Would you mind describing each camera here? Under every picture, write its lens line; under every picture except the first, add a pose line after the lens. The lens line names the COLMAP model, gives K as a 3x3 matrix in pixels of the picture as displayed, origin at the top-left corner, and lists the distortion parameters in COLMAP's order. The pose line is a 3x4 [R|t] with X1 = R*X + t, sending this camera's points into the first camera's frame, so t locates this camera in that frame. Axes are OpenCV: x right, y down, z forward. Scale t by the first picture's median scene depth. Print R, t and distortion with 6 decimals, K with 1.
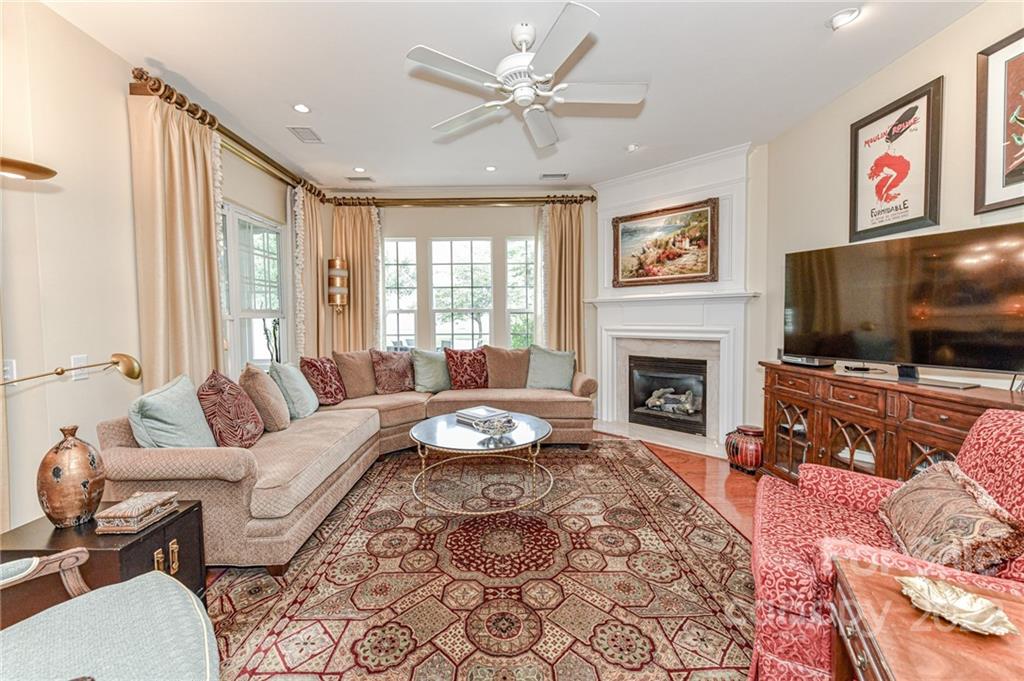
lens RADIAL K [[405.5, 0, 511.1], [0, 405.5, 337.4], [0, 0, 1]] dist [0.000834, -0.000471]
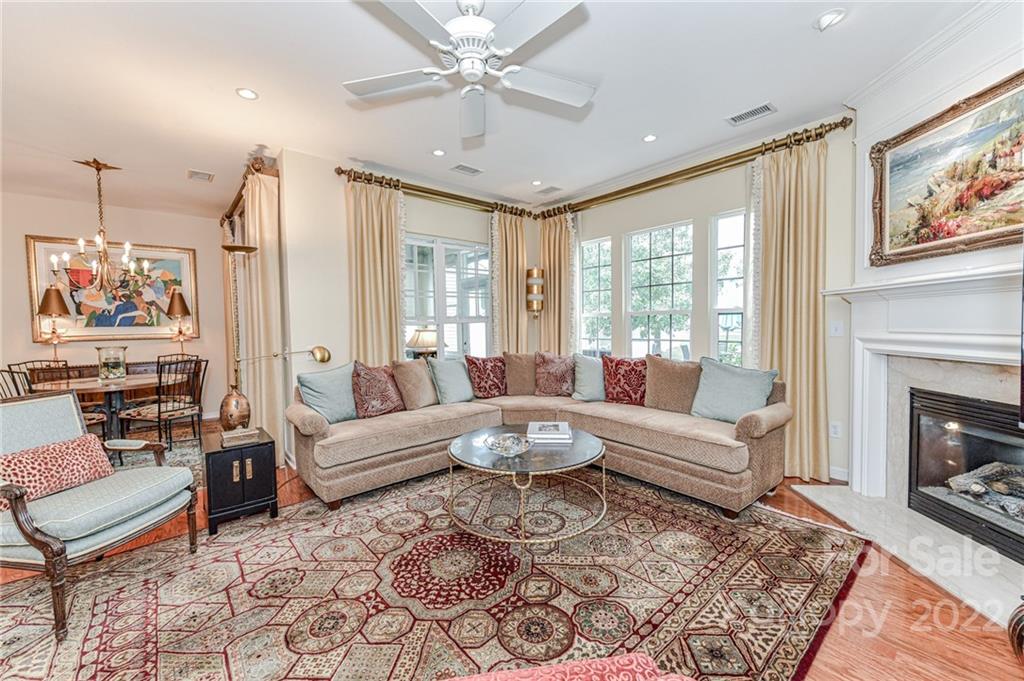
lens RADIAL K [[405.5, 0, 511.1], [0, 405.5, 337.4], [0, 0, 1]] dist [0.000834, -0.000471]
pose [[0.643055, 0.024296, -0.765434, 0.398853], [-0.024740, 0.999634, 0.010946, -0.017186], [0.765420, 0.011898, 0.643421, 0.256650]]
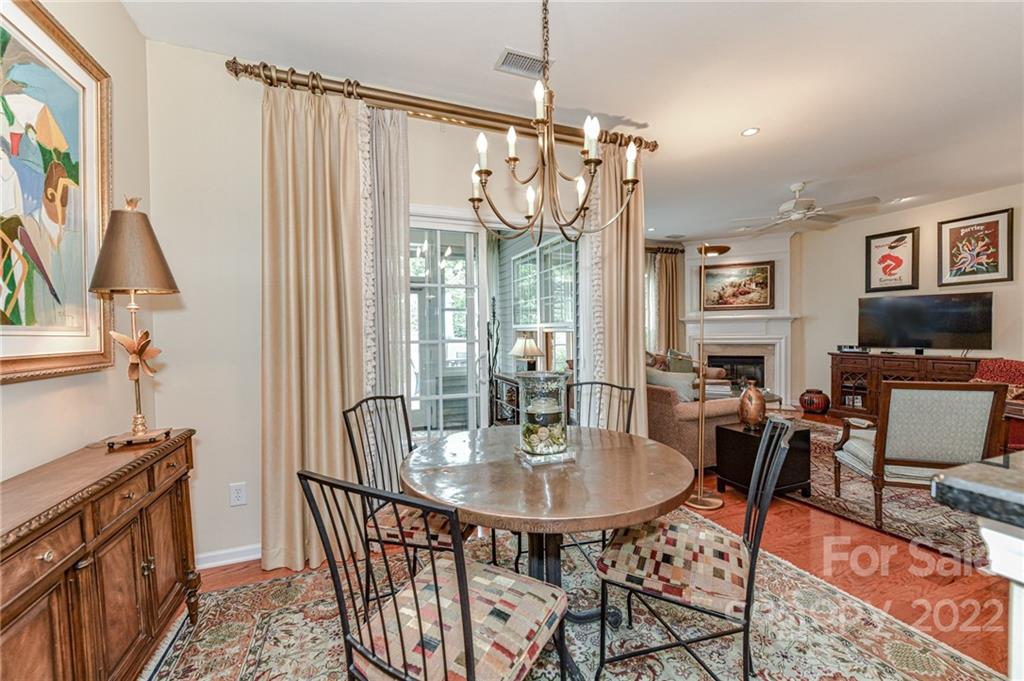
lens RADIAL K [[398.9, 0, 512.9], [0, 398.9, 343.5], [0, 0, 1]] dist [-0.000534, -0.000340]
pose [[0.938120, -0.013199, 0.346060, -1.014997], [0.021814, 0.999541, -0.021010, 0.016442], [-0.345624, 0.027259, 0.937977, -0.175078]]
